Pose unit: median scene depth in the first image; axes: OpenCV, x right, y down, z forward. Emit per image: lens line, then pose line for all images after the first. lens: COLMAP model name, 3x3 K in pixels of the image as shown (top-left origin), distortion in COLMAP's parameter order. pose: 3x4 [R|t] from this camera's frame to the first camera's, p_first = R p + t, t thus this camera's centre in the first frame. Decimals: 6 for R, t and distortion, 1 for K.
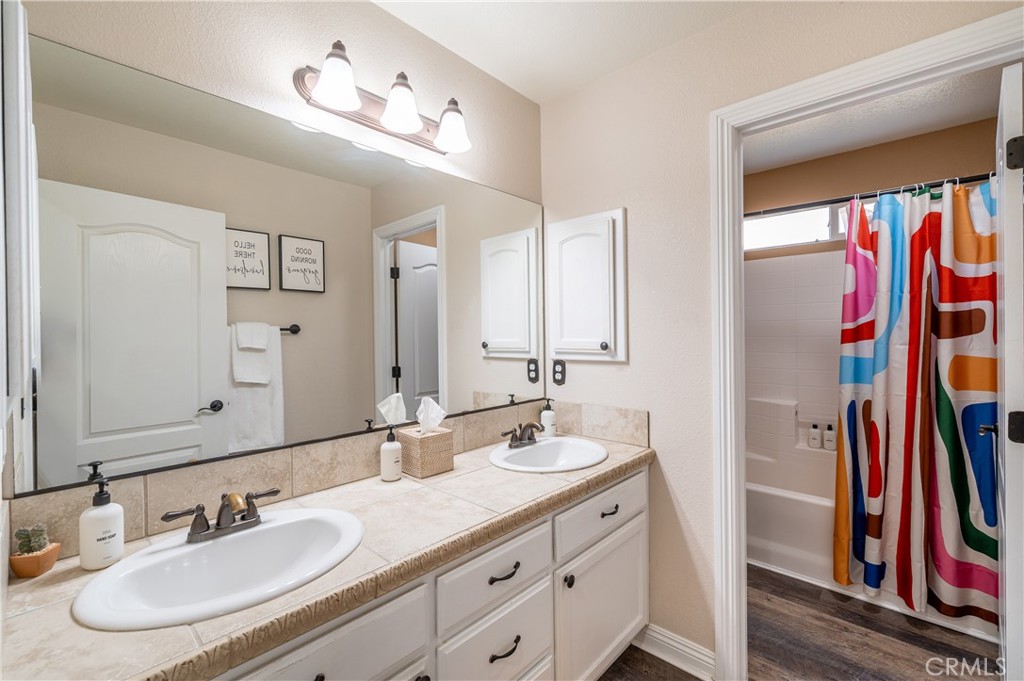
lens RADIAL K [[444.4, 0, 508.7], [0, 444.4, 336.9], [0, 0, 1]] dist [0.002566, 0.000781]
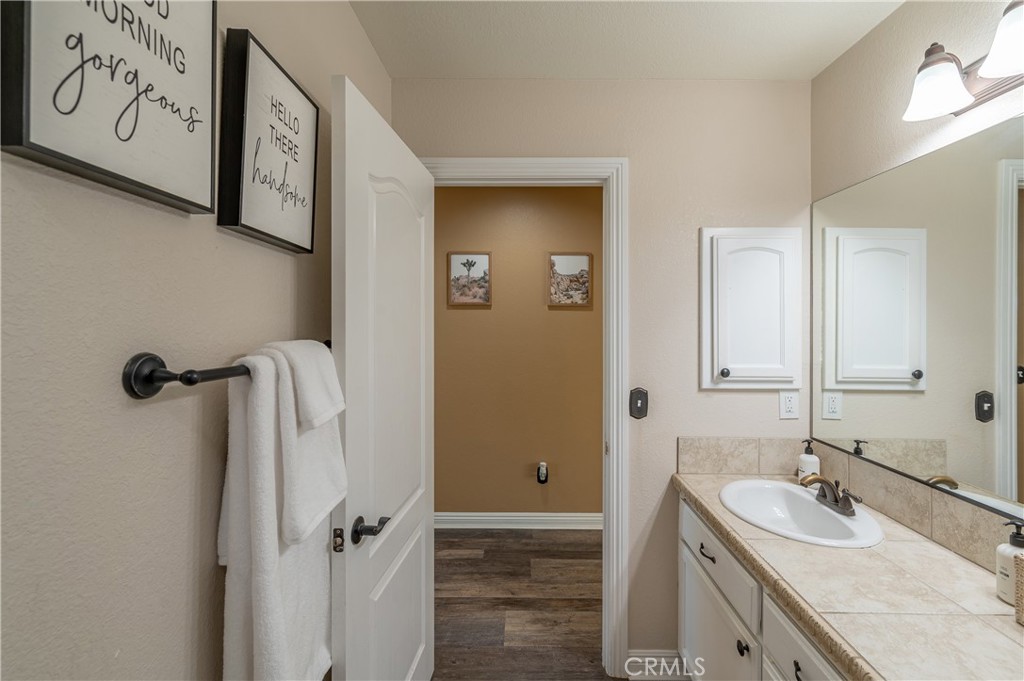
lens RADIAL K [[444.4, 0, 515.2], [0, 444.4, 331.9], [0, 0, 1]] dist [0.002566, 0.000781]
pose [[-0.759602, 0.012834, -0.650261, 0.880107], [0.001934, 0.999845, 0.017474, -0.117544], [0.650385, 0.012016, -0.759510, 1.206725]]
